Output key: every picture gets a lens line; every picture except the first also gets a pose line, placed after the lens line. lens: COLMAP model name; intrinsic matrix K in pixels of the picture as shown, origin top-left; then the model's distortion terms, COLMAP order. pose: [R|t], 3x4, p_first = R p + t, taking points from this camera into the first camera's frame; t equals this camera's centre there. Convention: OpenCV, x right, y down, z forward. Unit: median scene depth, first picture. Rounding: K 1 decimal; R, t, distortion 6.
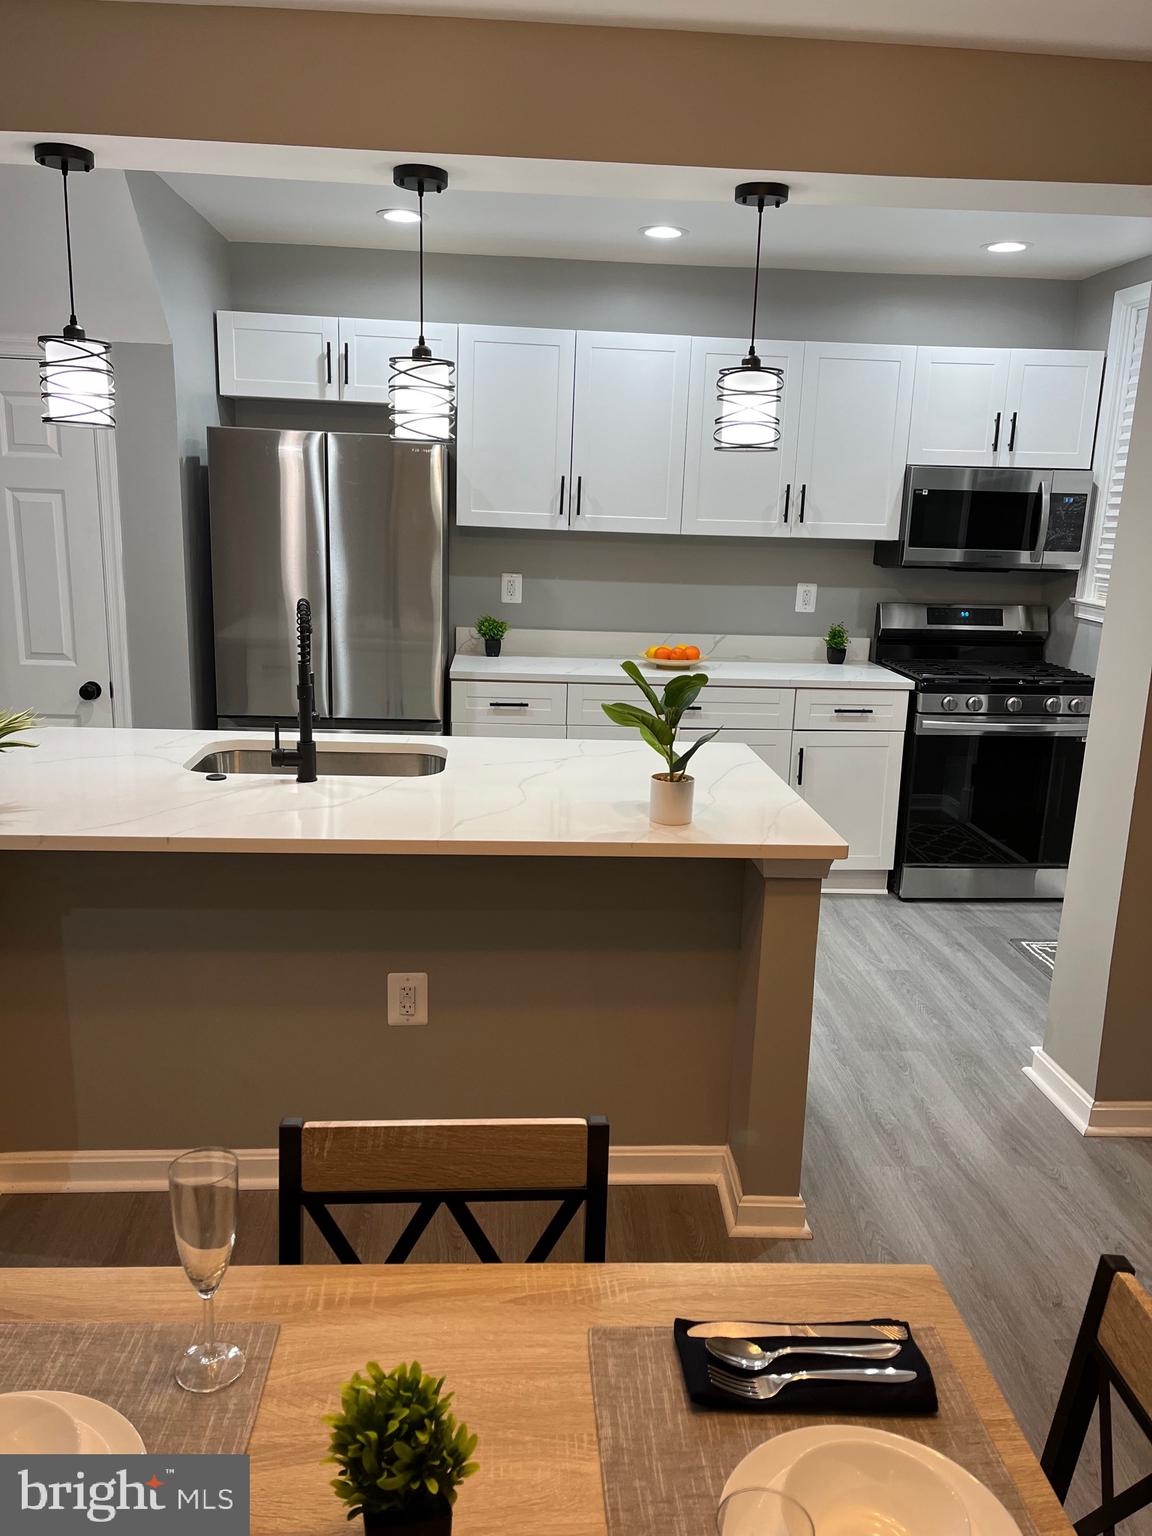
lens RADIAL K [[1149.4, 0, 574.7], [0, 1149.4, 766.1], [0, 0, 1]] dist [0.040987, -0.060074]
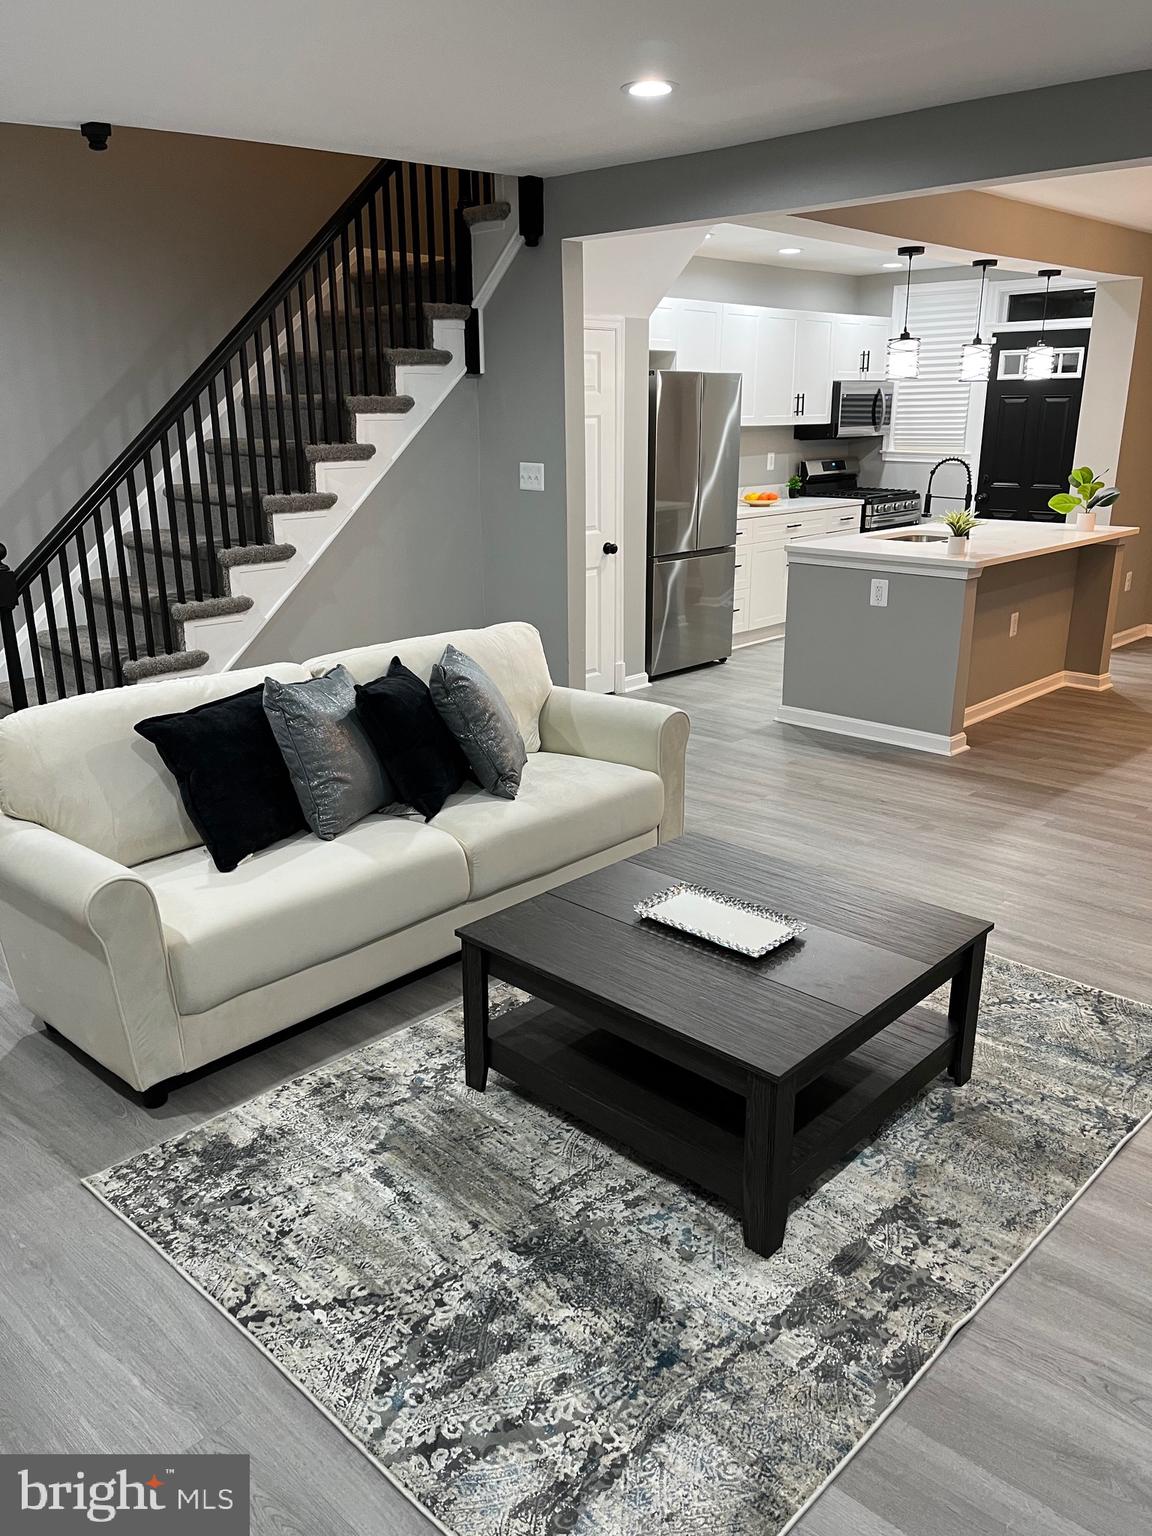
lens RADIAL K [[1149.4, 0, 579.2], [0, 1149.4, 792.9], [0, 0, 1]] dist [0.040987, -0.060074]
pose [[0.727252, -0.249708, 0.639336, -1.341057], [0.176284, 0.968181, 0.177621, -0.024553], [-0.663347, -0.016471, 0.748131, -0.114482]]
